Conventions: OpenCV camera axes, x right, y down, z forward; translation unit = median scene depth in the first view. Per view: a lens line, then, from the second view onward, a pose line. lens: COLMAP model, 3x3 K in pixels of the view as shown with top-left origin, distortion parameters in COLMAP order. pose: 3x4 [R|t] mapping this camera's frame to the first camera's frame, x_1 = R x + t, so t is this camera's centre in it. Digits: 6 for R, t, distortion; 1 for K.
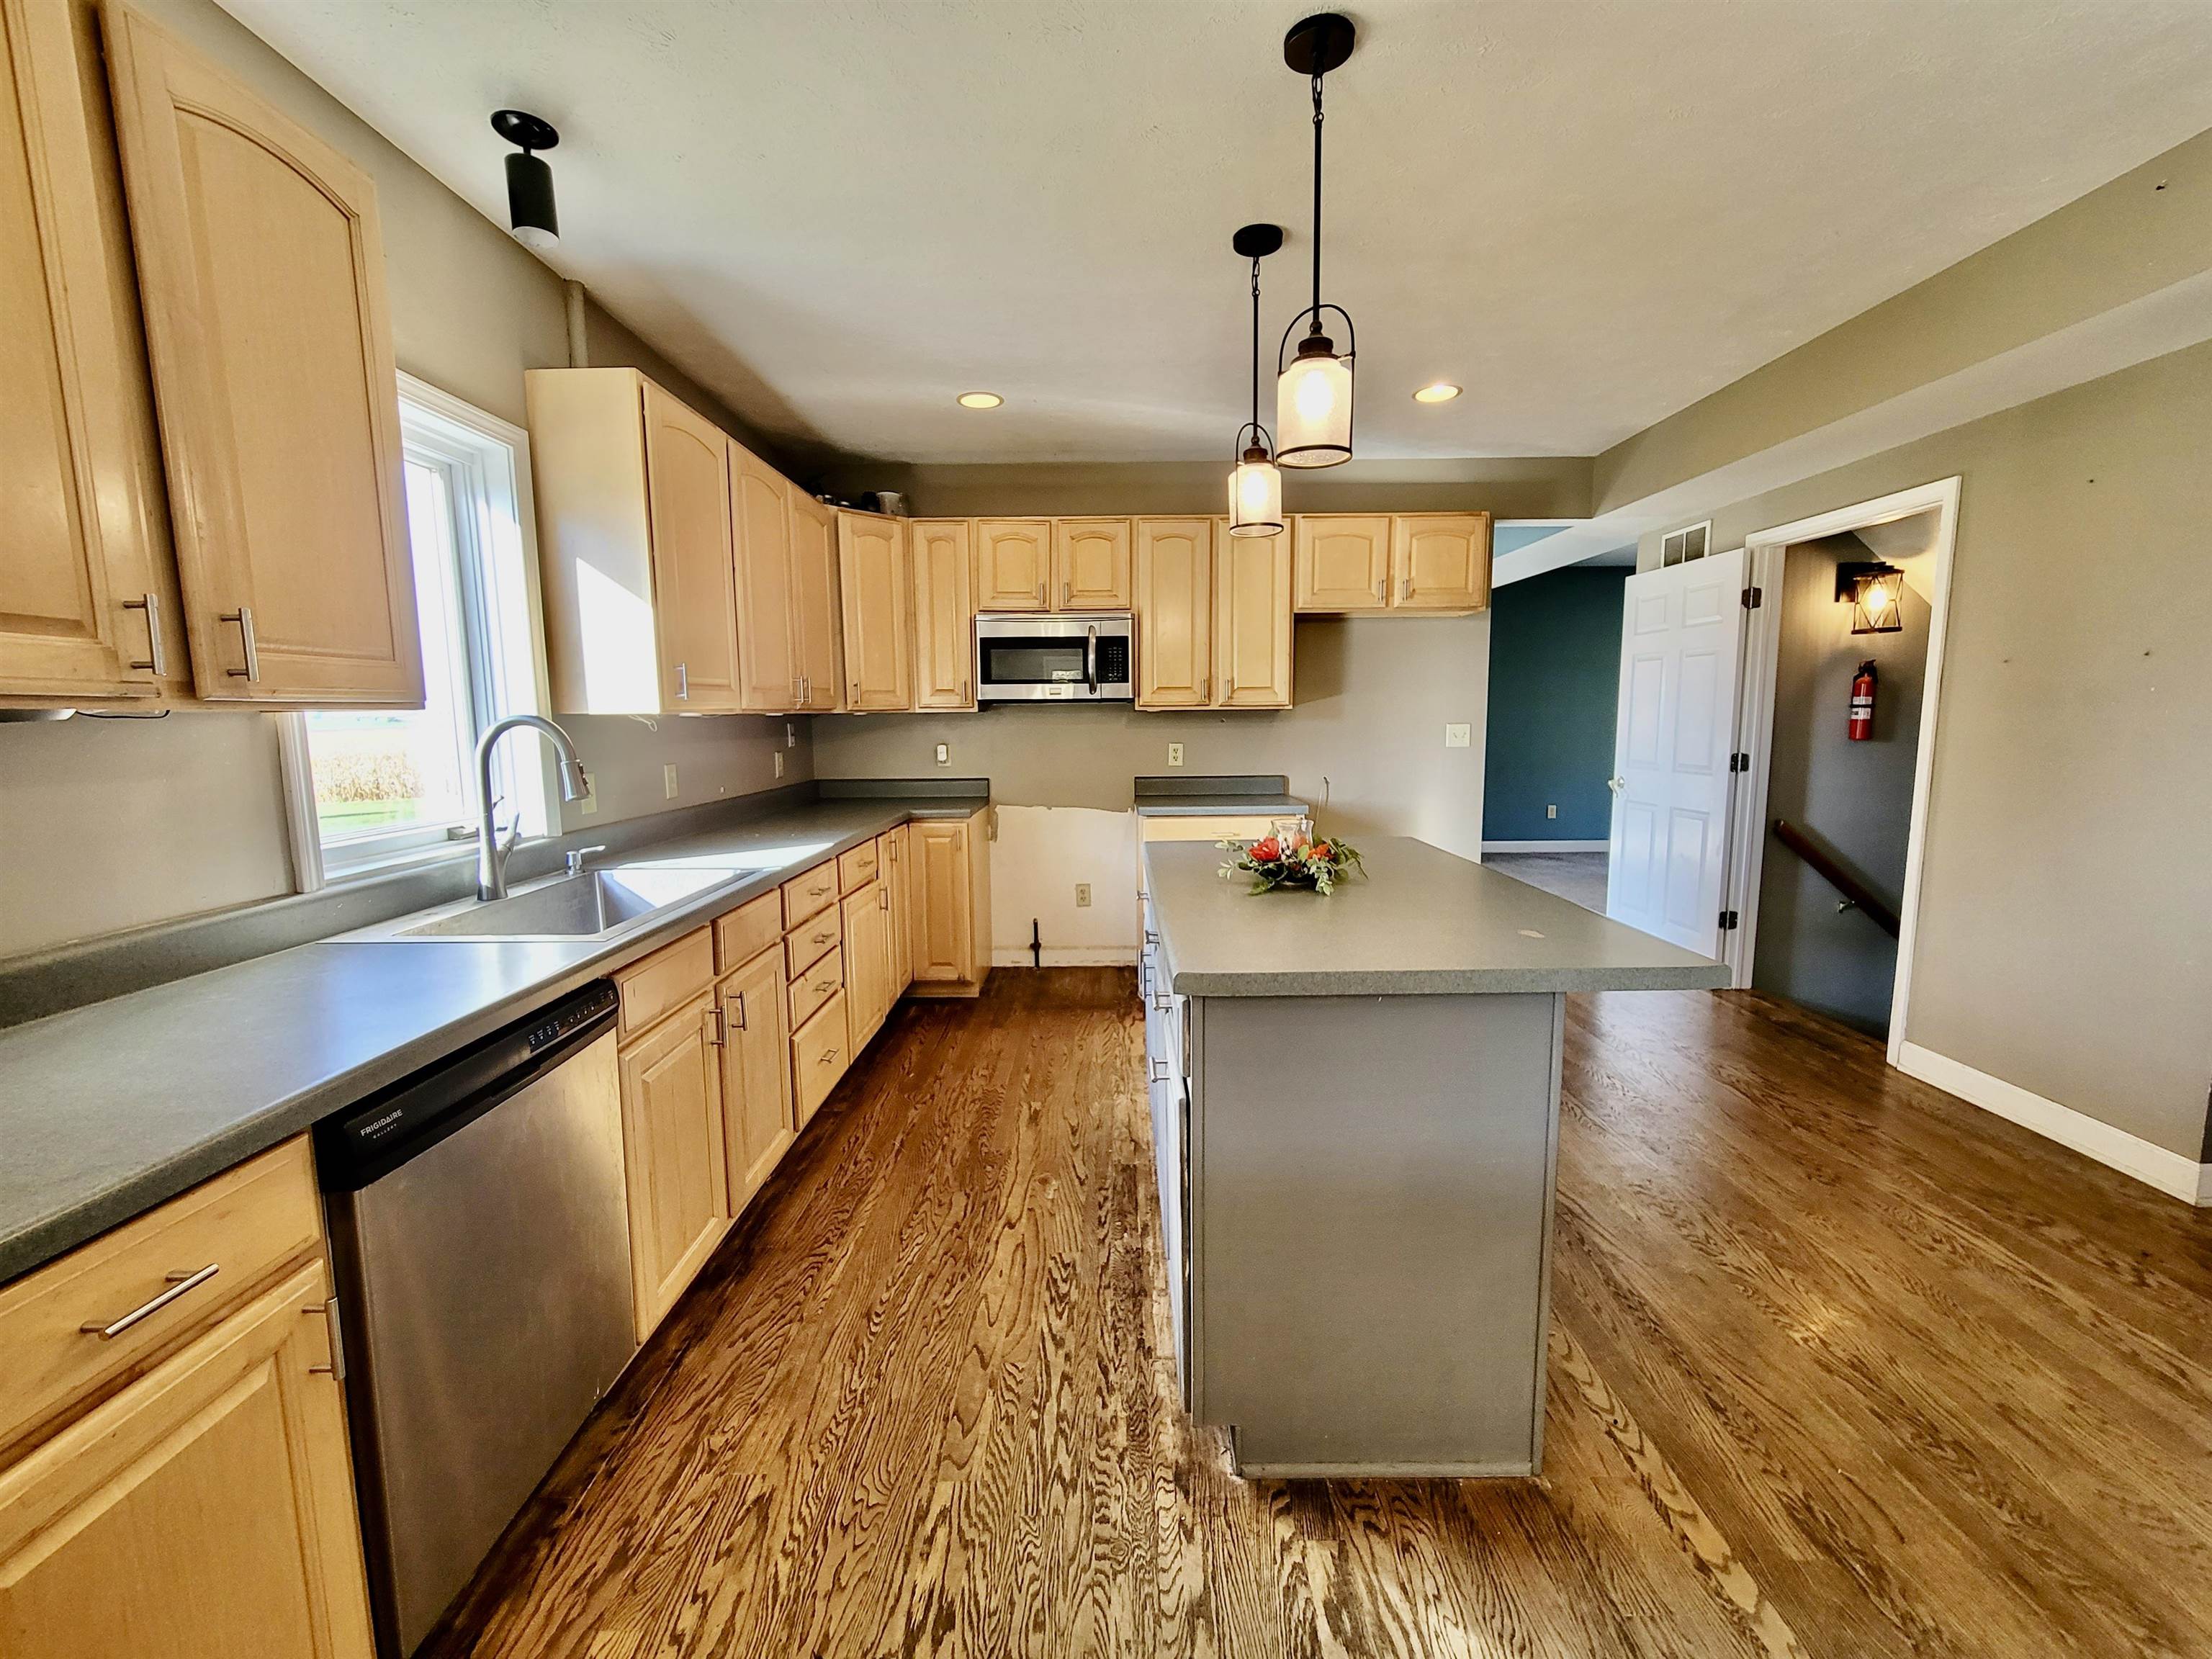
lens RADIAL K [[913.7, 0, 1106.0], [0, 913.7, 829.5], [0, 0, 1]] dist [-0.006483, 0.001424]
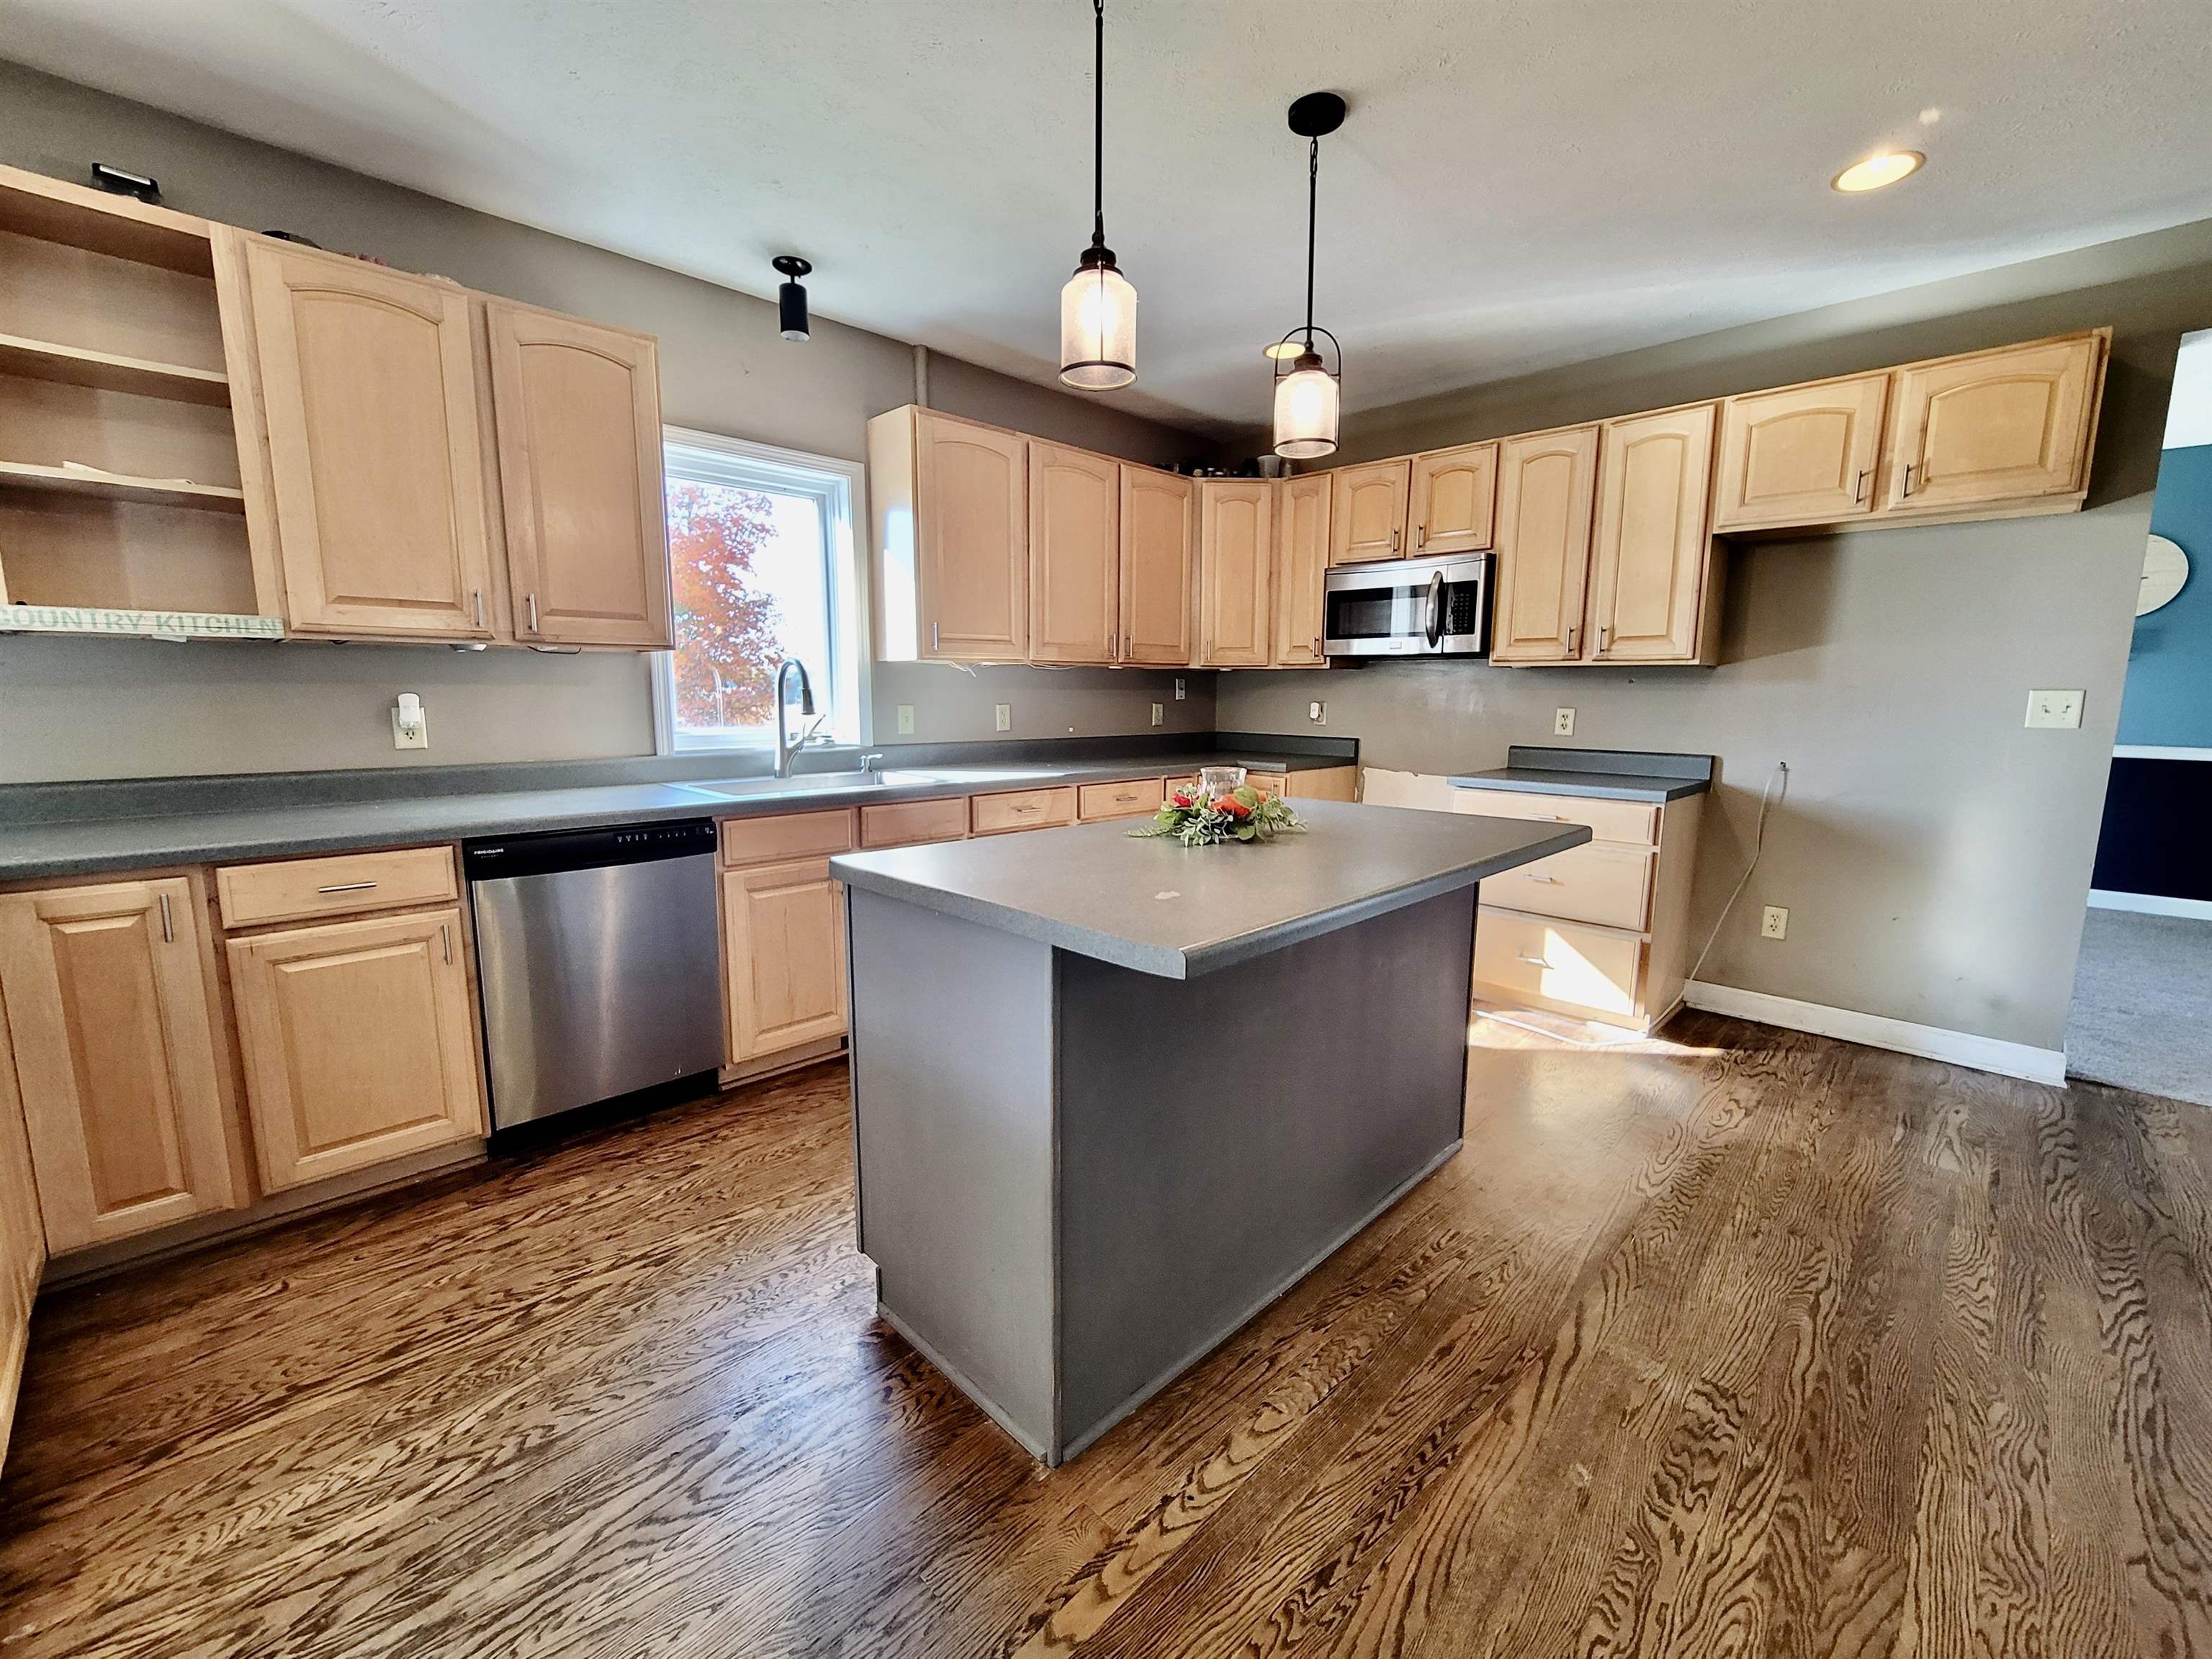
lens RADIAL K [[913.7, 0, 1106.0], [0, 913.7, 829.5], [0, 0, 1]] dist [-0.006483, 0.001424]
pose [[0.708833, 0.122200, -0.694711, 0.408201], [-0.103267, 0.992246, 0.069170, 0.000038], [0.697776, 0.022711, 0.715956, 0.138432]]
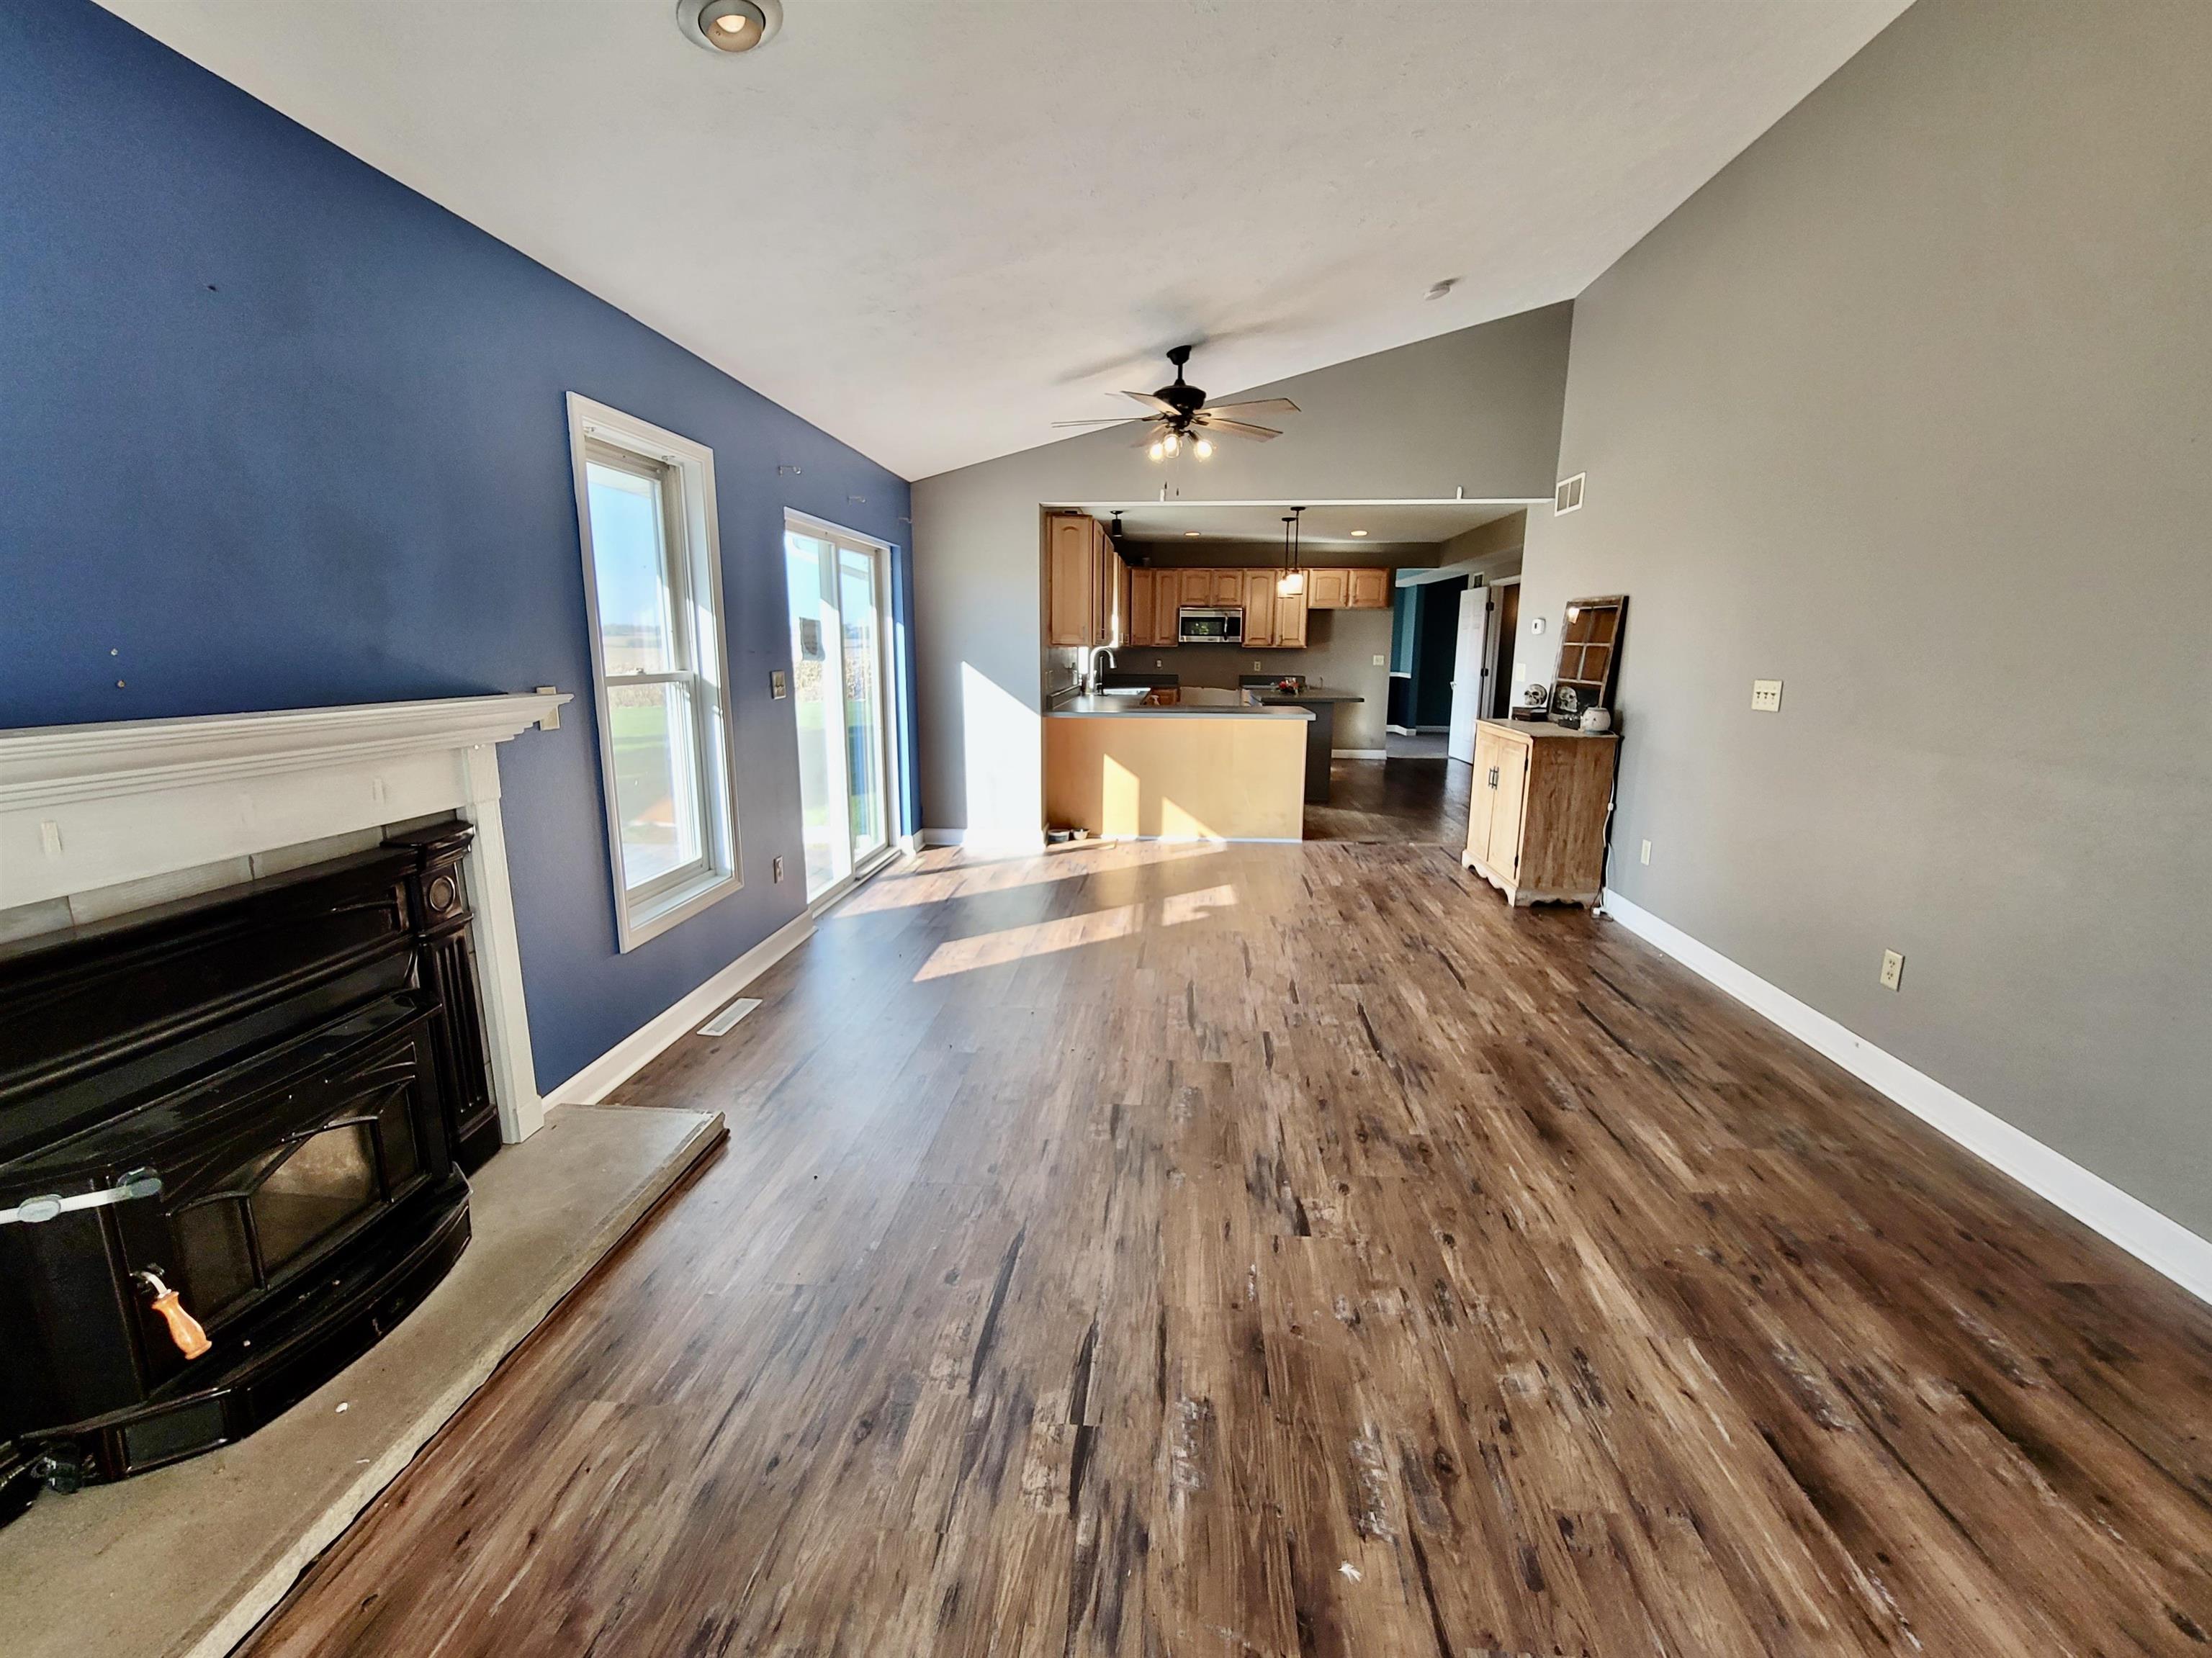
lens RADIAL K [[913.7, 0, 1106.0], [0, 913.7, 829.0], [0, 0, 1]] dist [-0.006483, 0.001424]
pose [[0.997689, 0.027230, -0.062252, -0.173107], [-0.022895, 0.997332, 0.069321, 0.203362], [0.063973, -0.067735, 0.995650, -1.565510]]
